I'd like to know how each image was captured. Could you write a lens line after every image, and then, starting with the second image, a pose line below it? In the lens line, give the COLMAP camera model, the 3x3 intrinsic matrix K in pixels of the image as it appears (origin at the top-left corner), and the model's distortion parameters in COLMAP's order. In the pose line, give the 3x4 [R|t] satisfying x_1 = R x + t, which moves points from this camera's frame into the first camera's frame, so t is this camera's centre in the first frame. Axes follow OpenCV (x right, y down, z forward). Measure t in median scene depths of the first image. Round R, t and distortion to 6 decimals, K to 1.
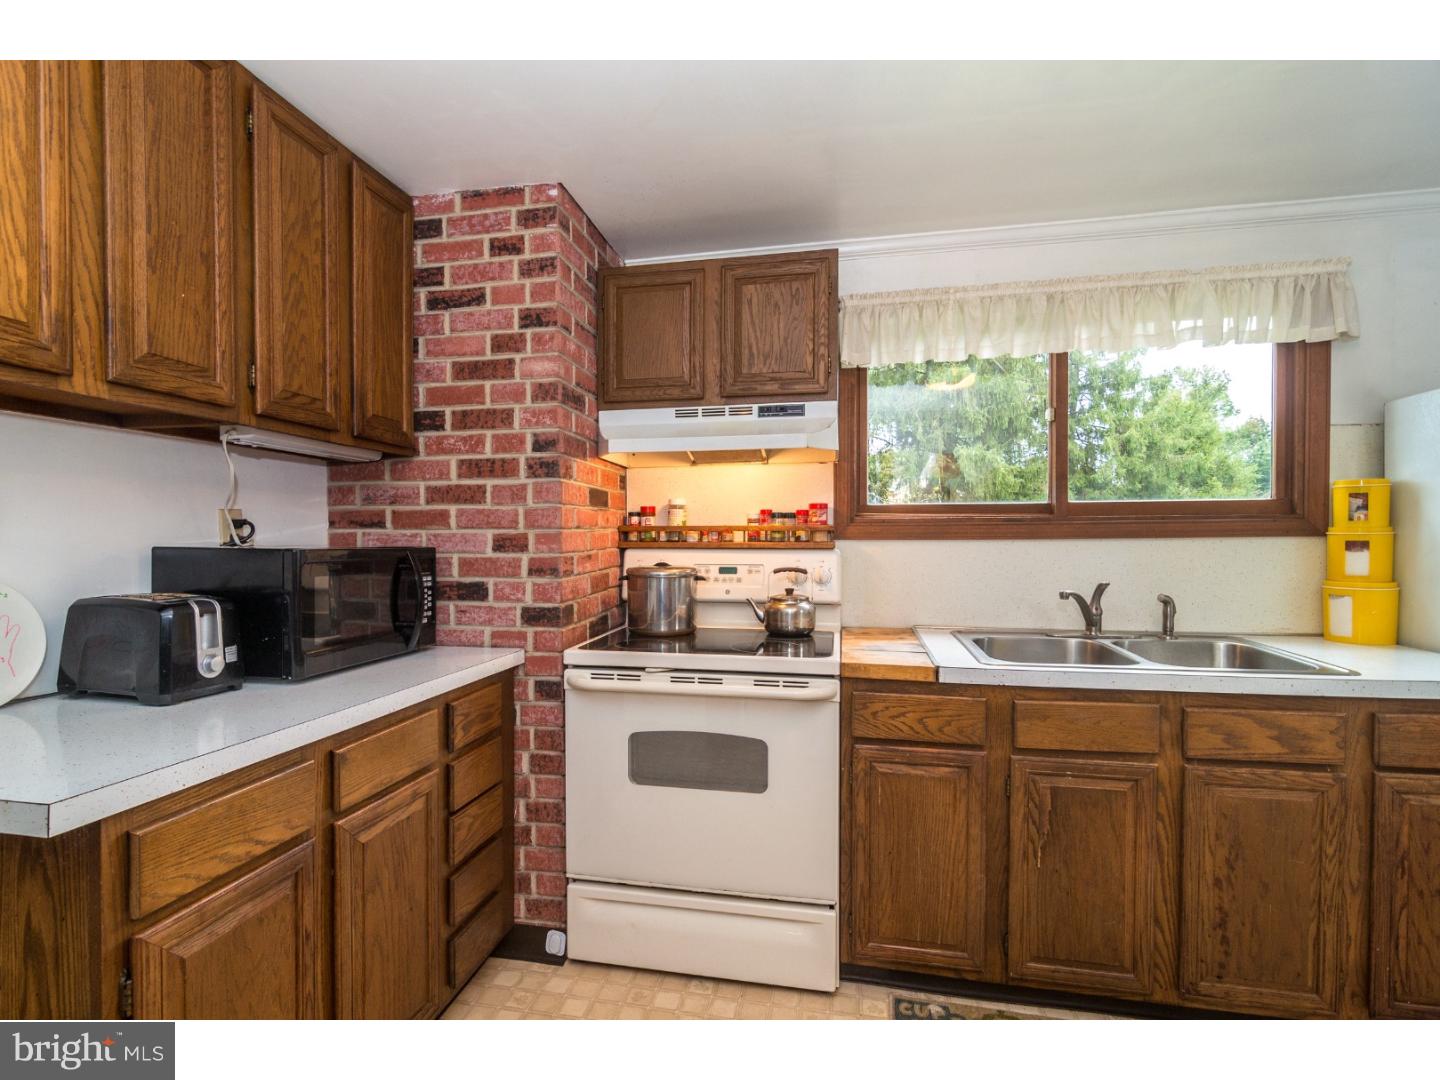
lens RADIAL K [[707.5, 0, 706.5], [0, 707.5, 546.3], [0, 0, 1]] dist [-0.002865, 0.000464]
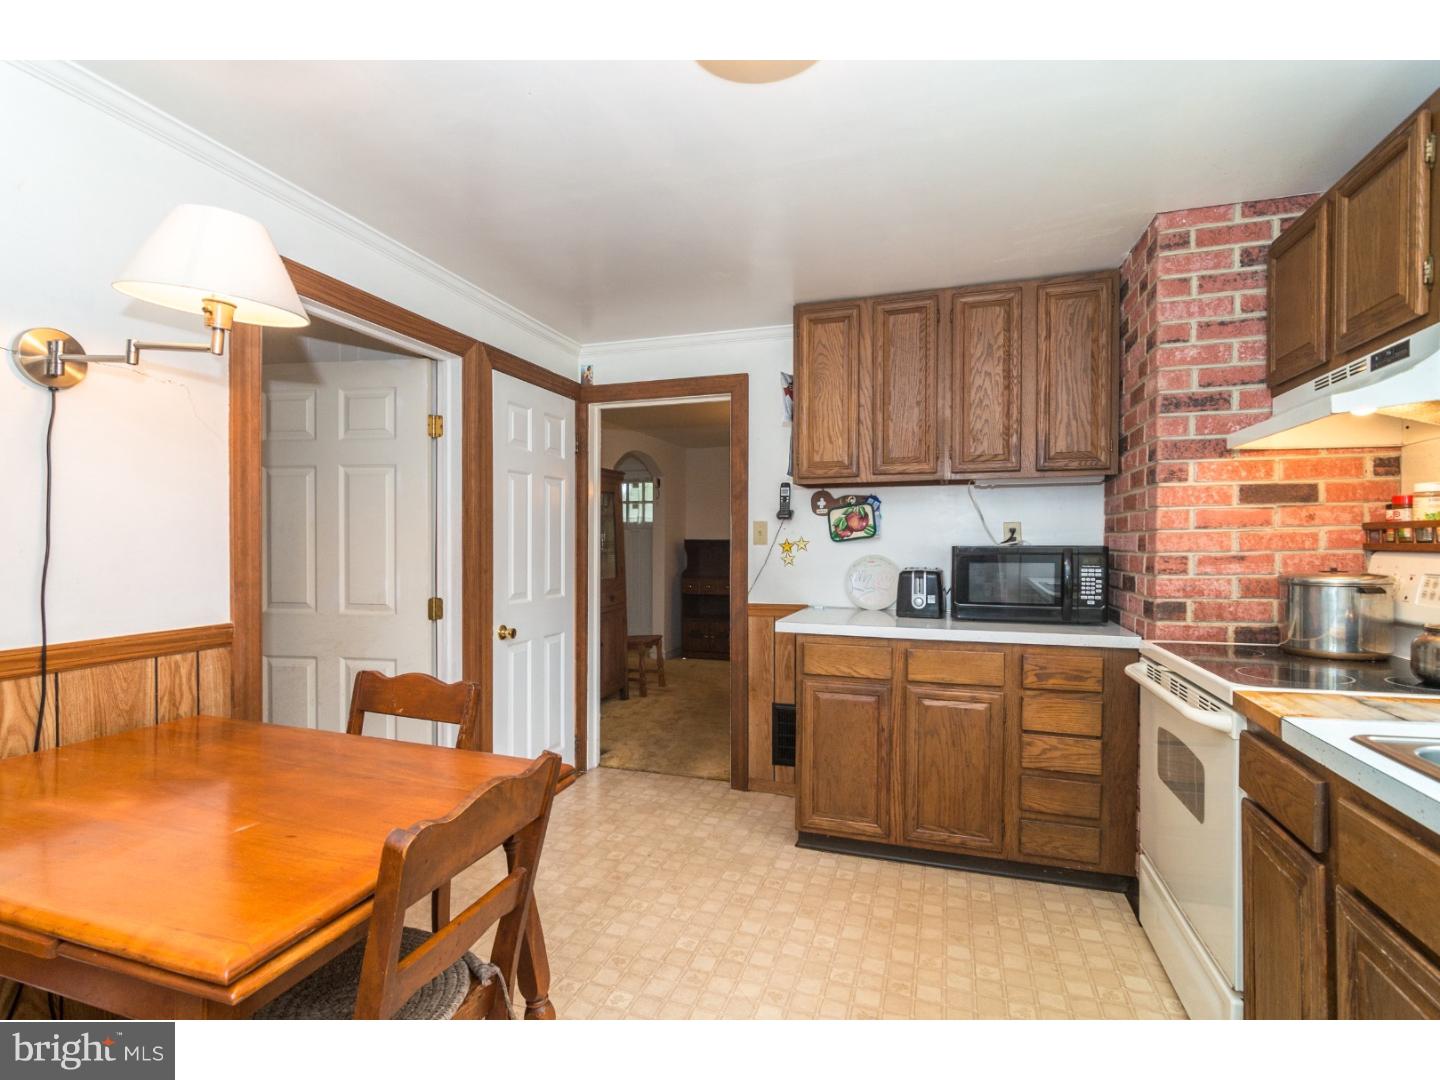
lens RADIAL K [[707.5, 0, 712.0], [0, 707.5, 539.9], [0, 0, 1]] dist [-0.002865, 0.000464]
pose [[-0.122555, -0.002183, -0.992459, 0.958795], [-0.011468, 0.999934, -0.000783, -0.000329], [0.992395, 0.011286, -0.122572, 0.458286]]
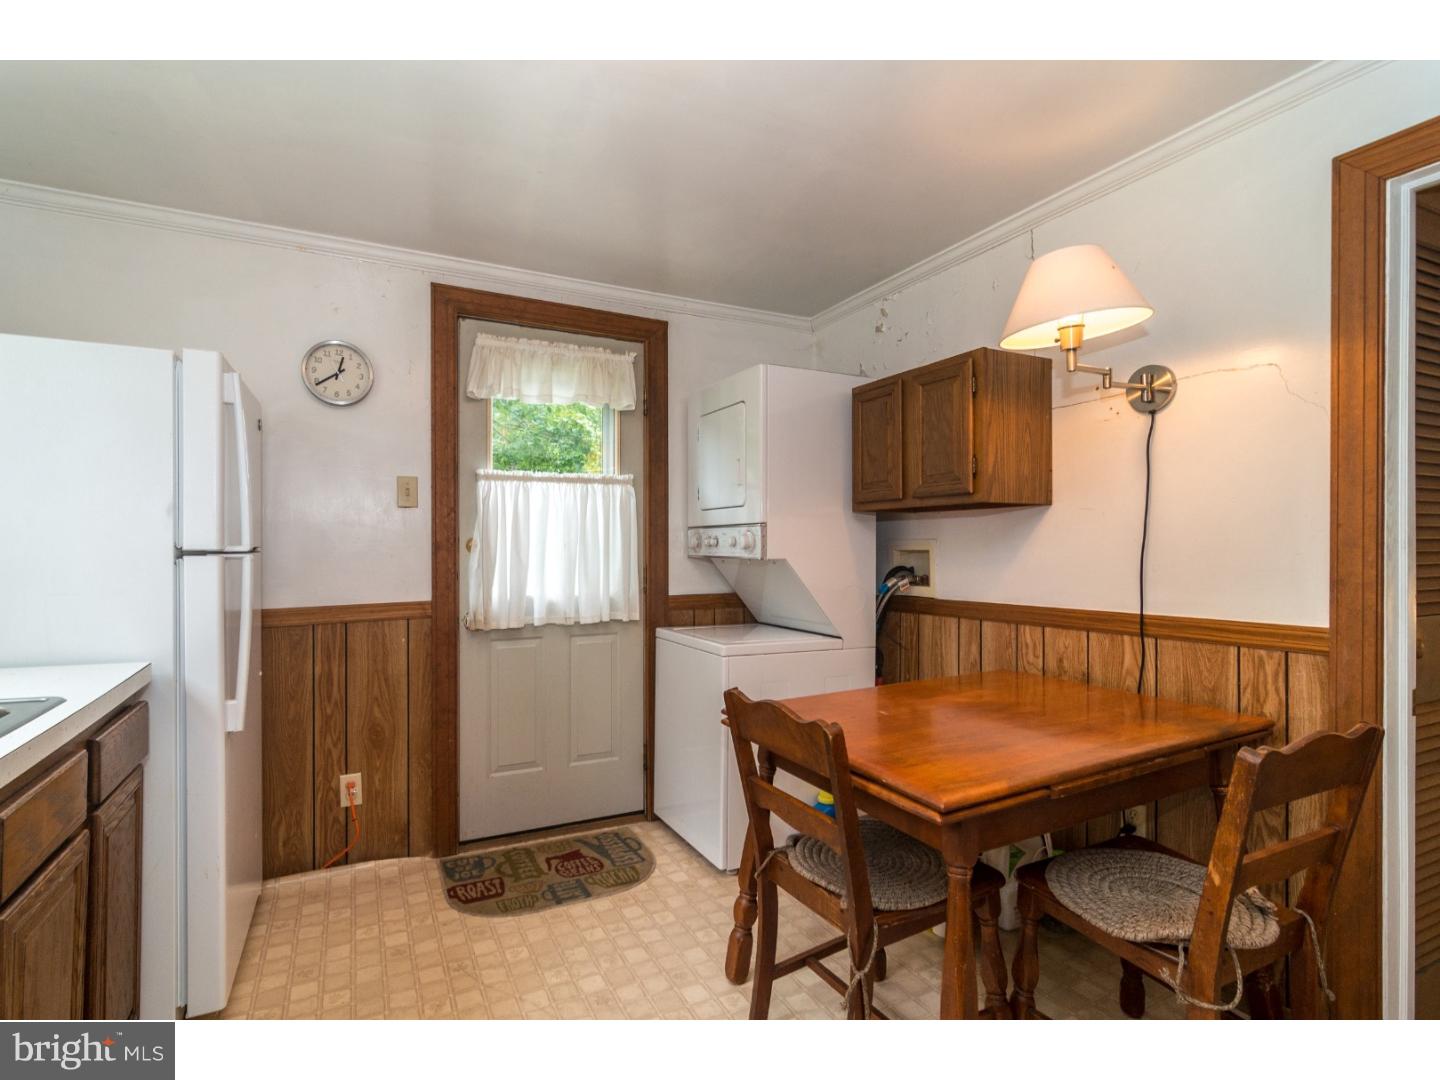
lens RADIAL K [[707.5, 0, 717.7], [0, 707.5, 545.2], [0, 0, 1]] dist [-0.002865, 0.000464]
pose [[-0.630845, 0.000668, 0.775908, -0.111329], [0.008611, 0.999944, 0.006141, 0.014868], [-0.775861, 0.010555, -0.630816, 0.732436]]
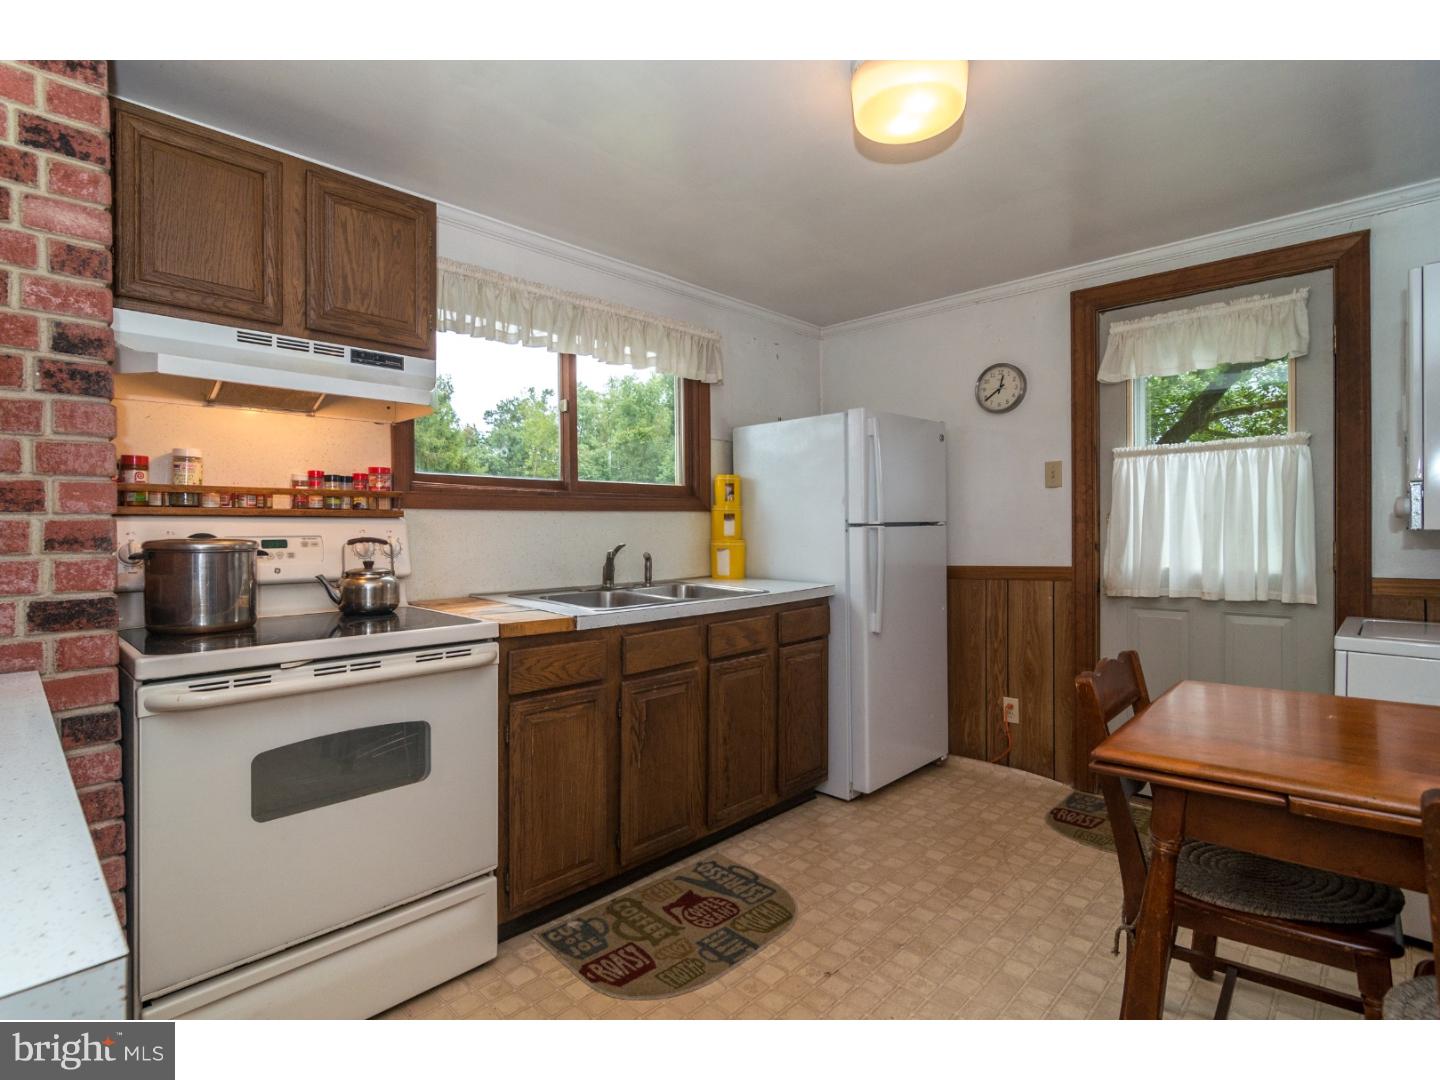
lens RADIAL K [[740.4, 0, 716.8], [0, 740.4, 529.0], [0, 0, 1]] dist [-0.003683, 0.002641]
pose [[0.519917, -0.002476, 0.854213, -0.497241], [0.017603, 0.999815, -0.007816, 0.038338], [-0.854035, 0.019100, 0.519864, 0.166688]]
